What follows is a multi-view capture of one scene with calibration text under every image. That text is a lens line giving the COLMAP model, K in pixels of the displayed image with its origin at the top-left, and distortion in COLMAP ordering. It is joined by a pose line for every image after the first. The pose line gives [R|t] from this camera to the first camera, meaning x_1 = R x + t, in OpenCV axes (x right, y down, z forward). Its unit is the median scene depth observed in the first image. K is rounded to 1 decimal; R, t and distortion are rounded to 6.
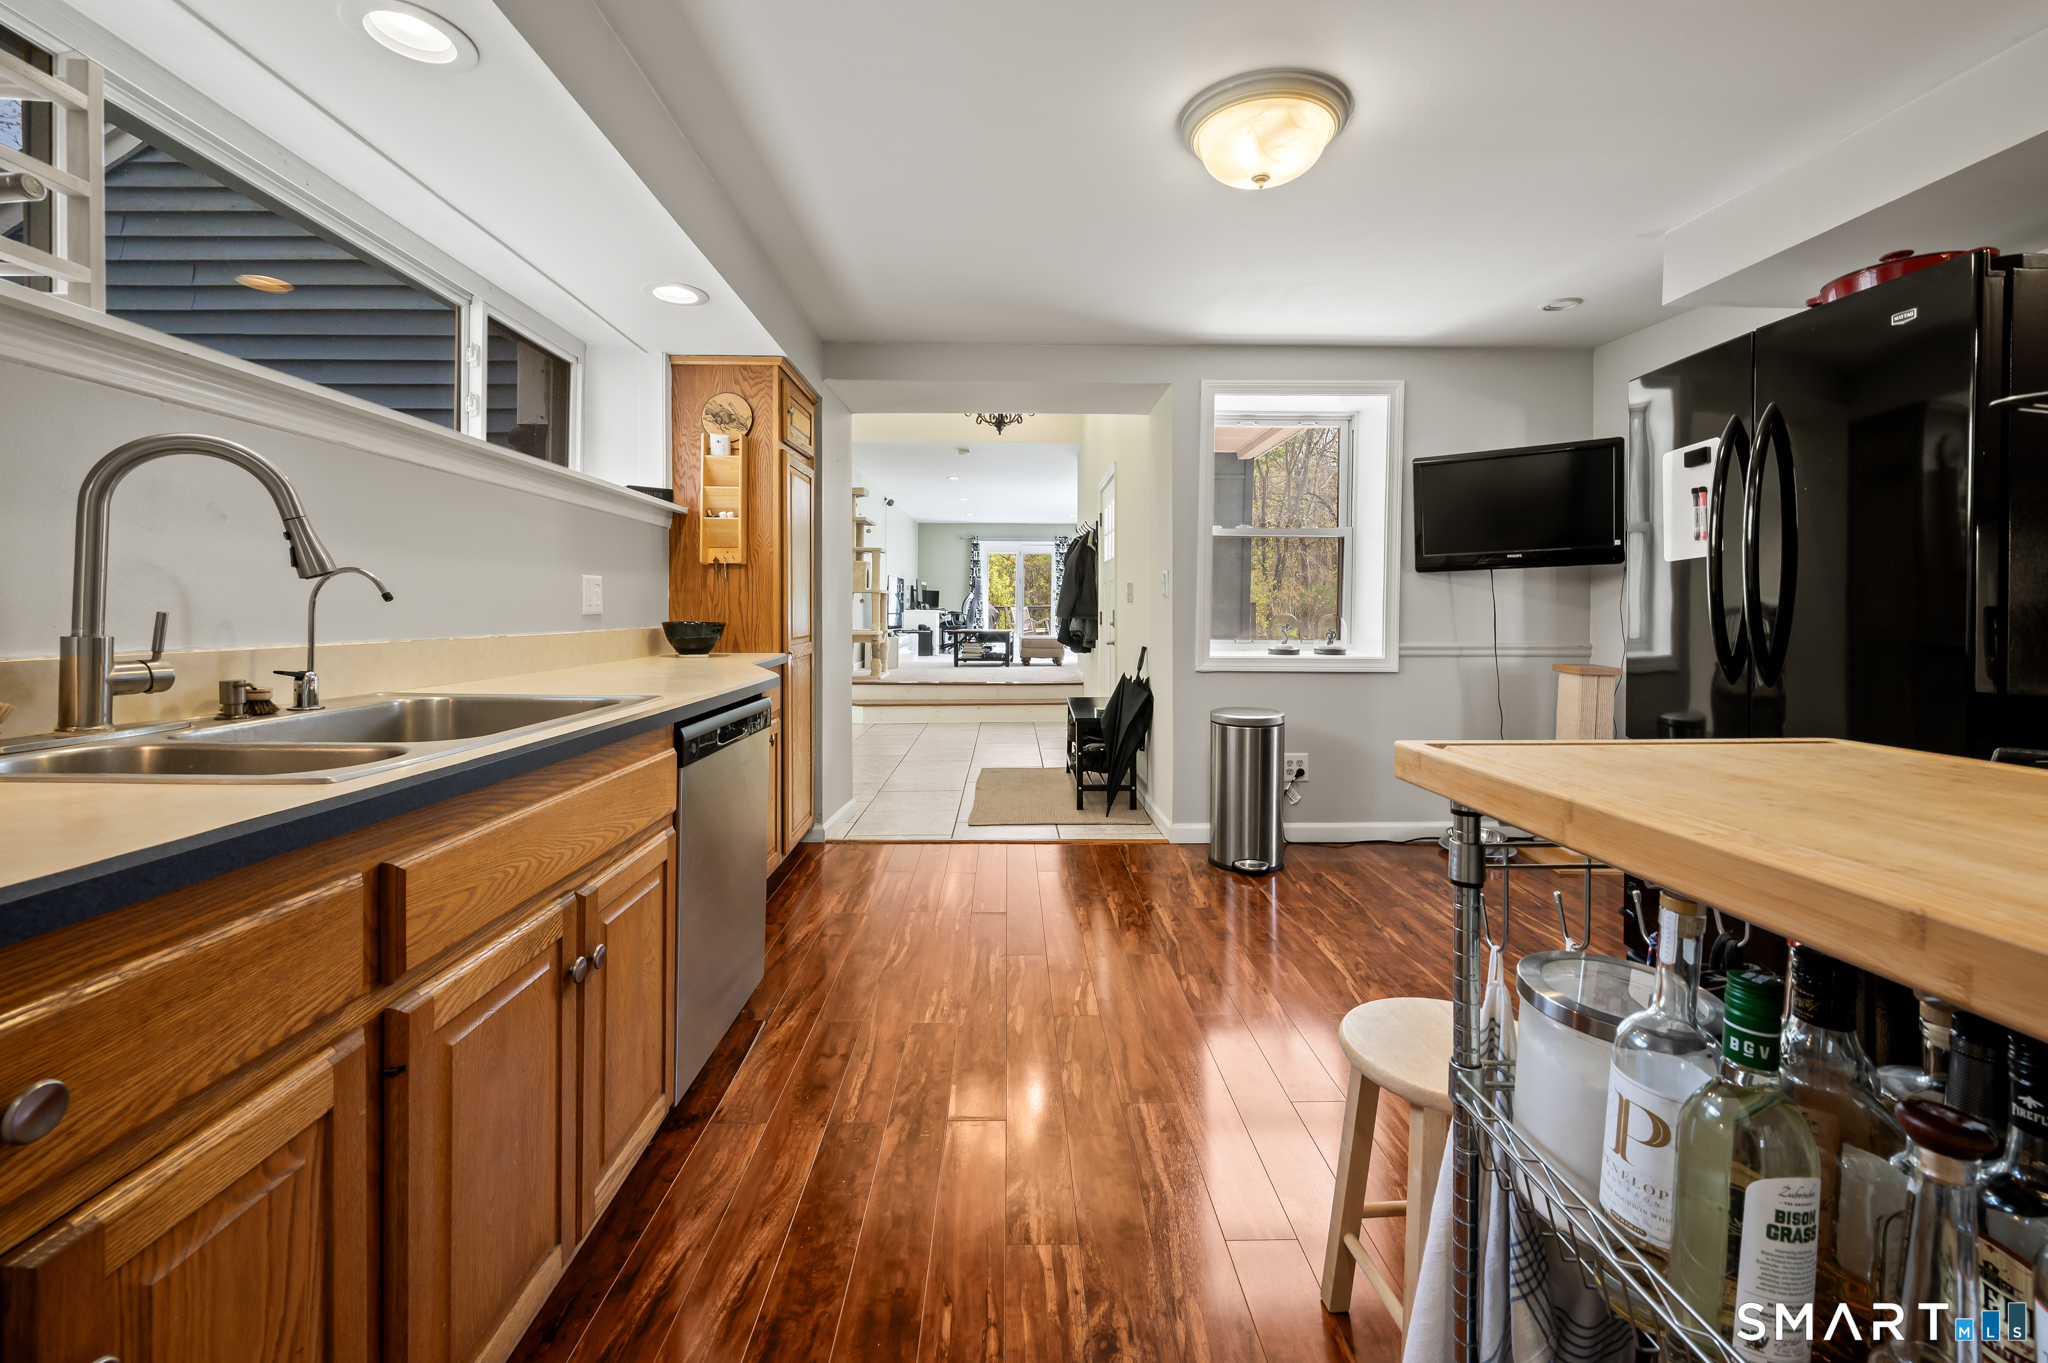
lens RADIAL K [[830.7, 0, 1029.6], [0, 830.7, 610.4], [0, 0, 1]] dist [-0.000970, -0.000039]
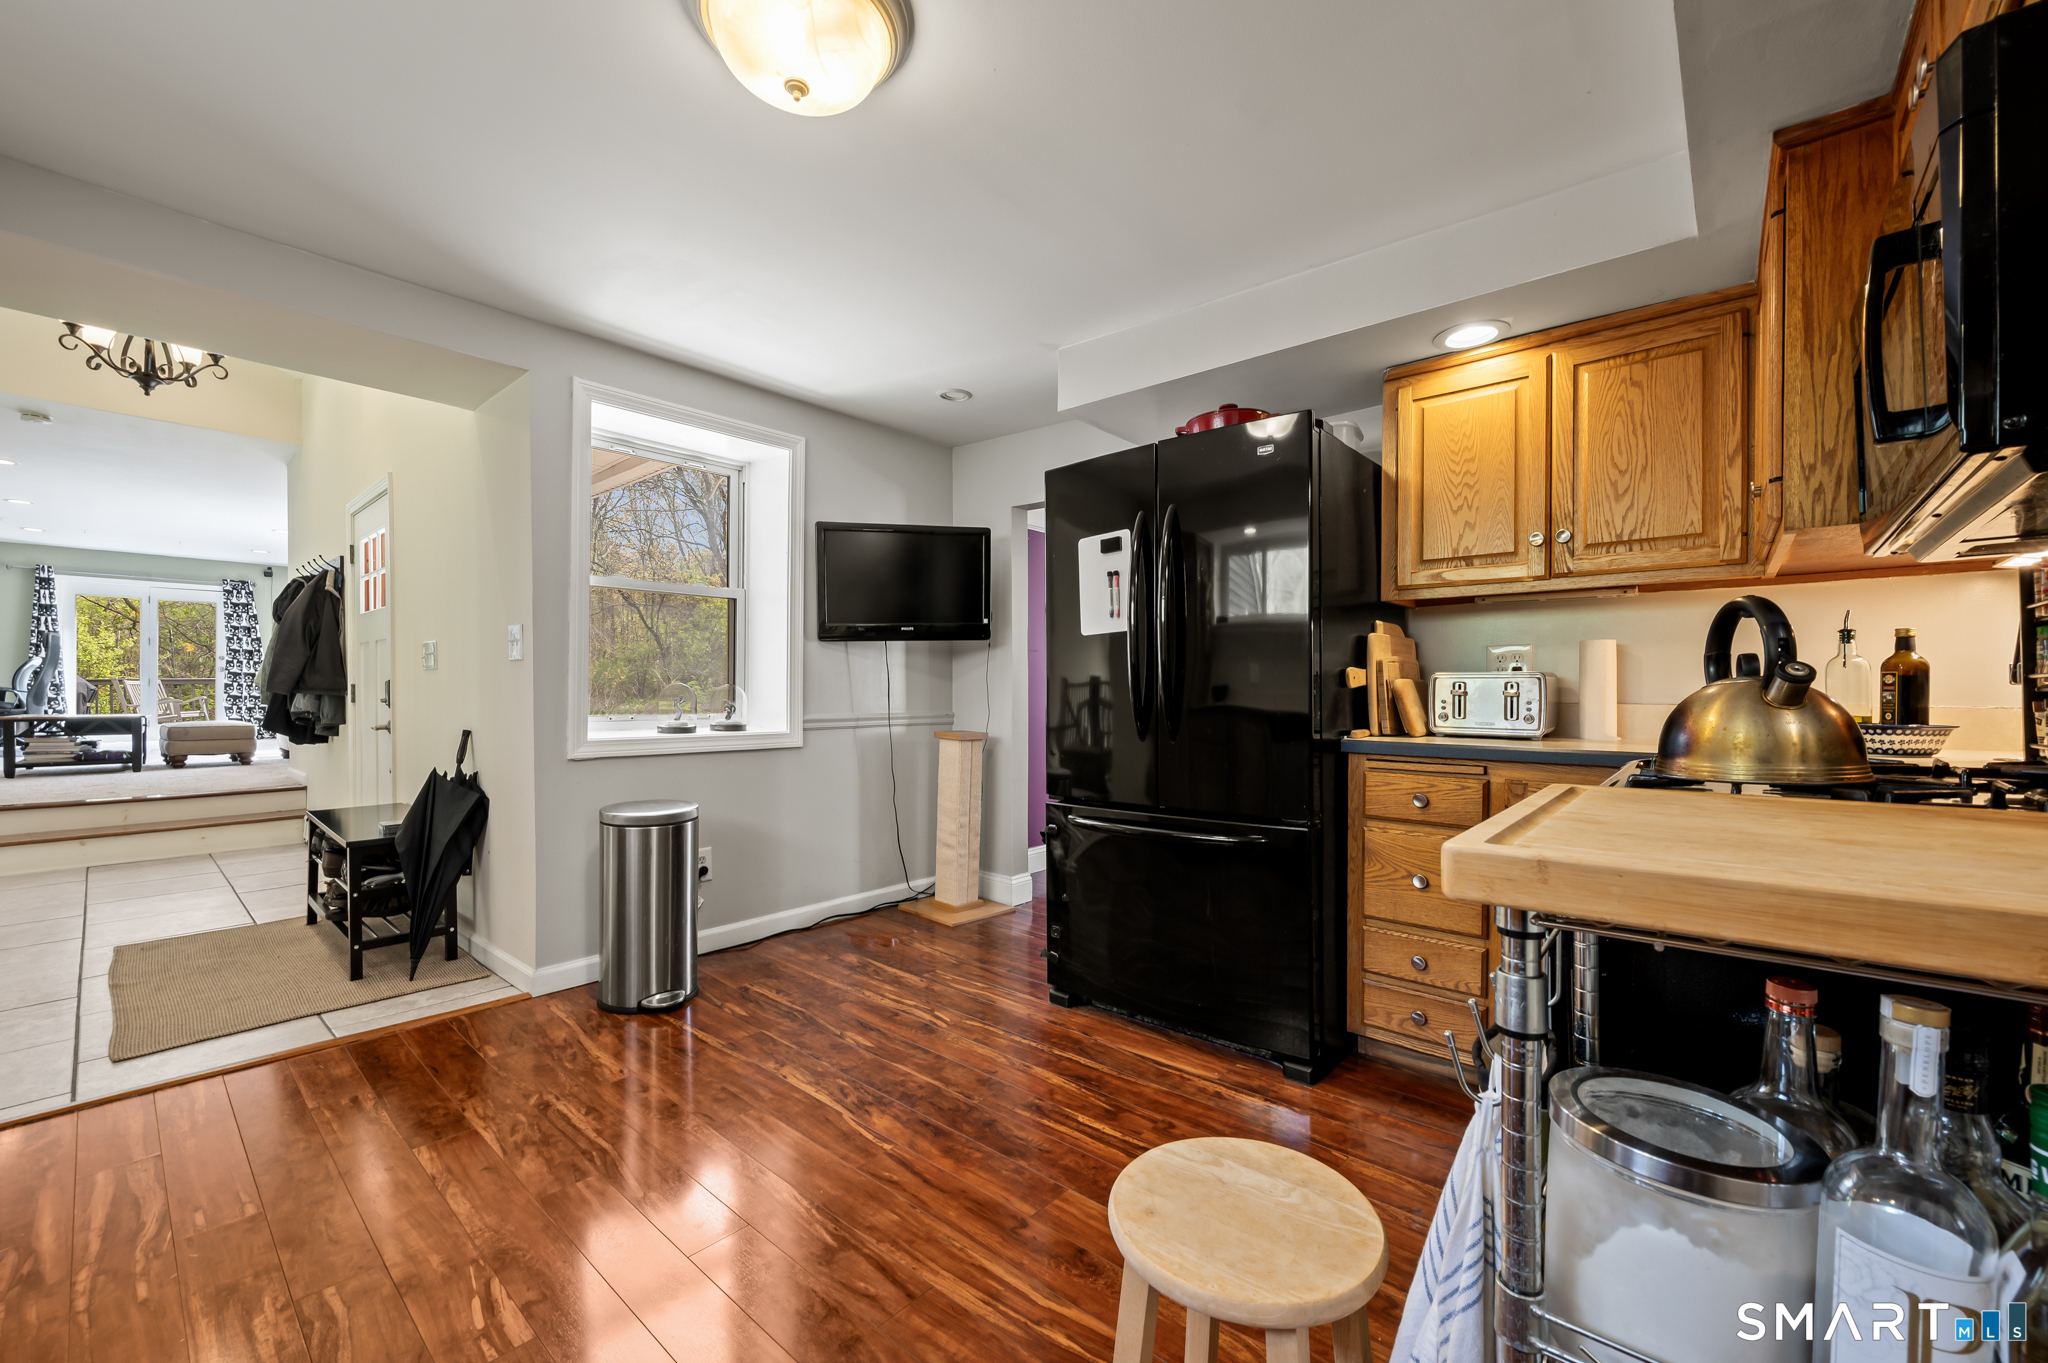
lens RADIAL K [[816.8, 0, 1021.0], [0, 816.8, 686.8], [0, 0, 1]] dist [-0.000576, -0.000167]
pose [[0.680350, 0.001041, 0.732886, -0.063469], [-0.000306, 0.999999, -0.001136, 0.007594], [-0.732887, 0.000548, 0.680350, 0.189212]]
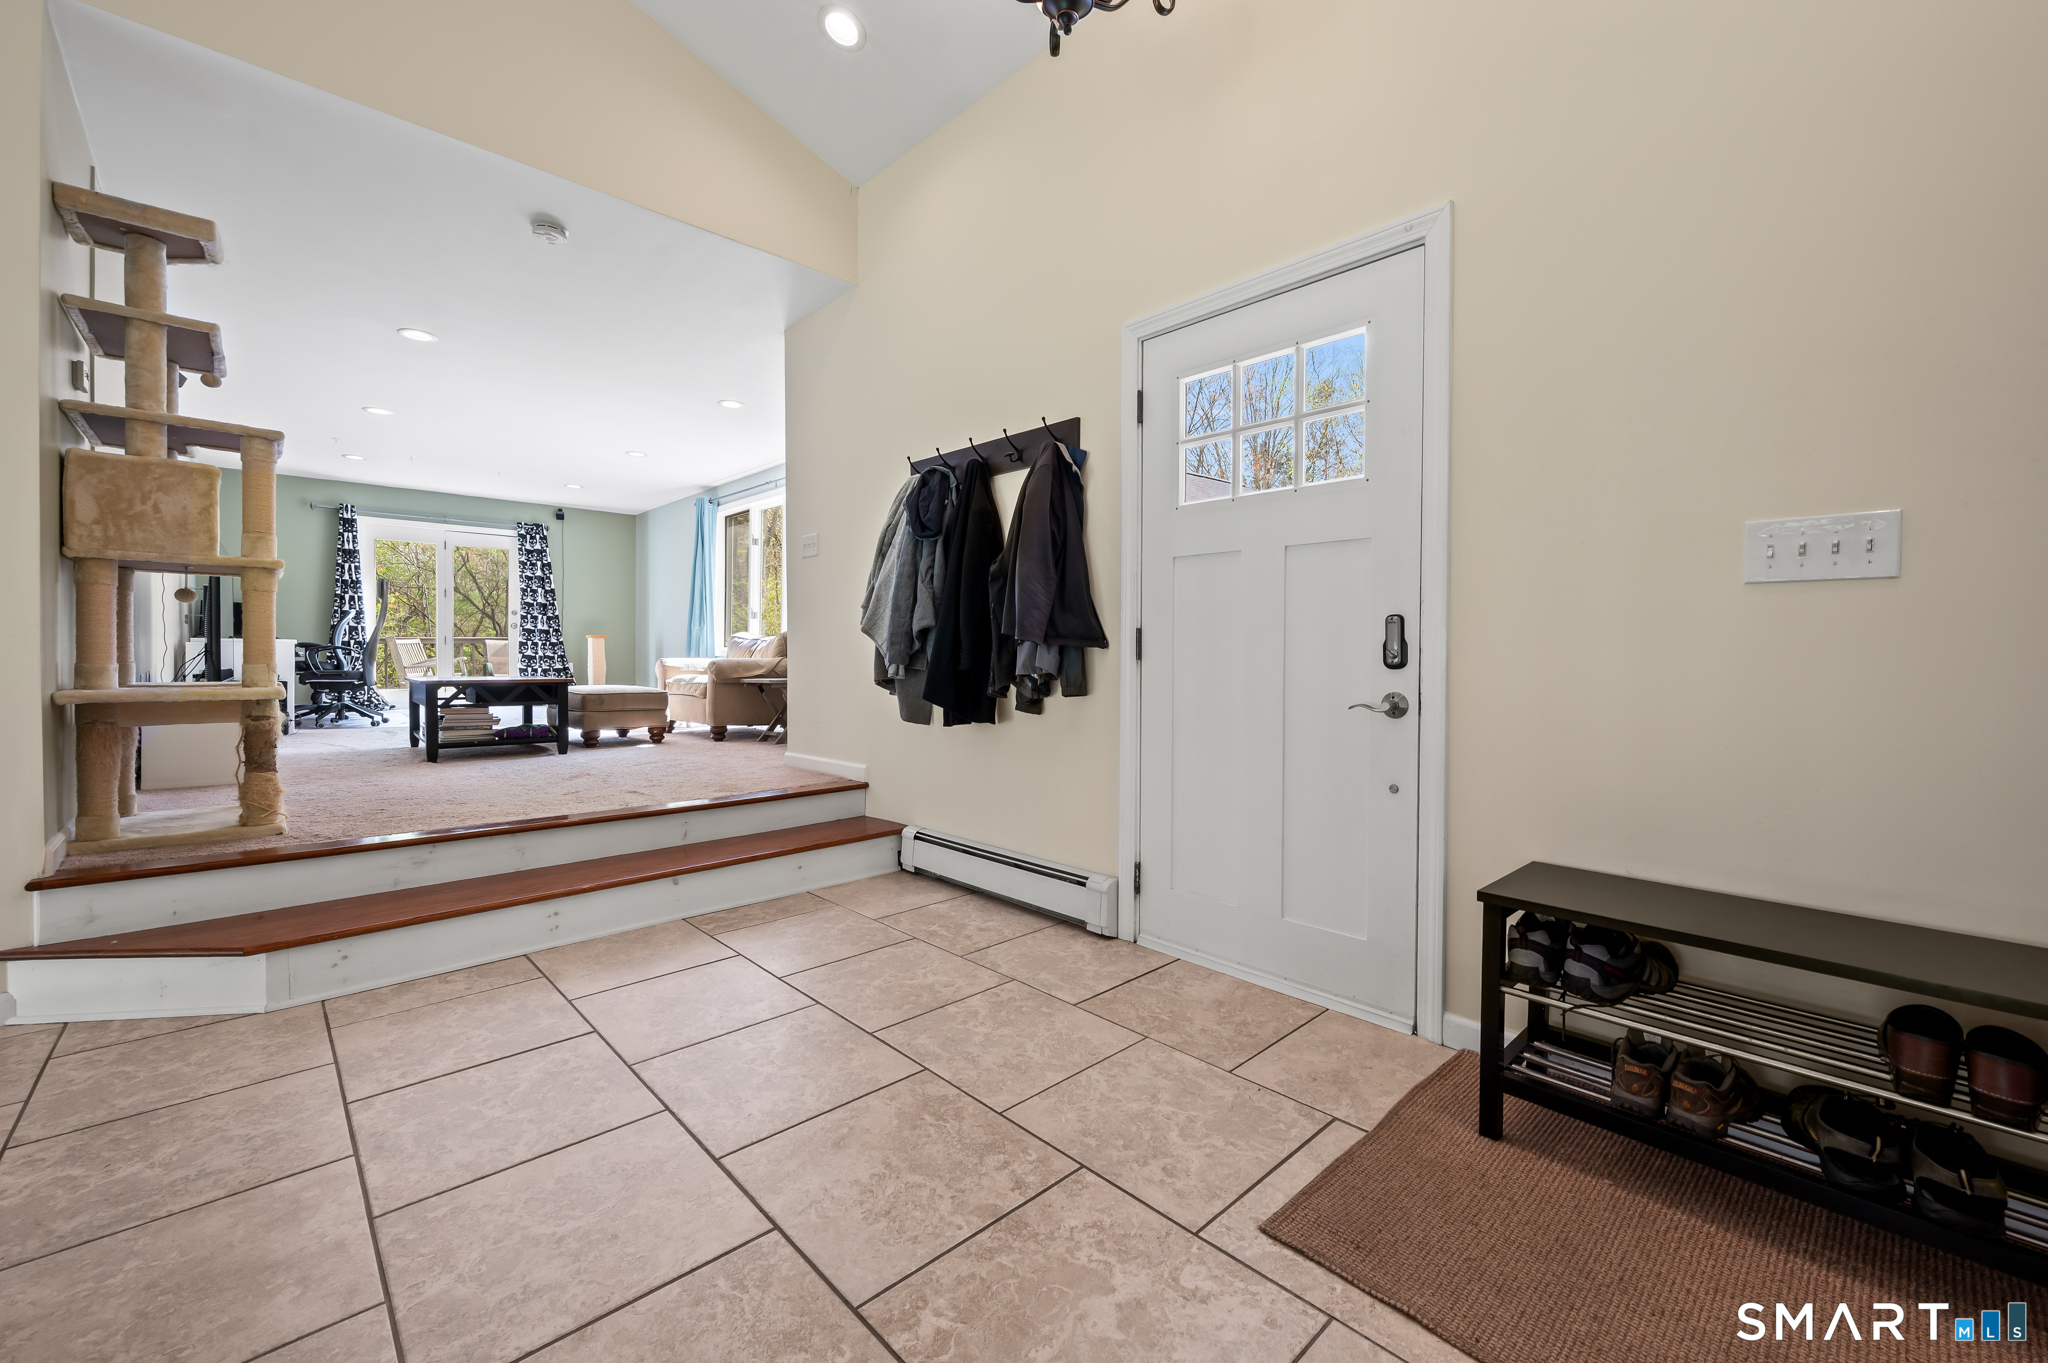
lens RADIAL K [[826.0, 0, 1037.0], [0, 826.0, 669.9], [0, 0, 1]] dist [0.000199, 0.000013]
pose [[0.740478, -0.014680, 0.671920, -0.397280], [-0.000546, 0.999748, 0.022444, 0.021501], [-0.672081, -0.016986, 0.740283, 1.249368]]
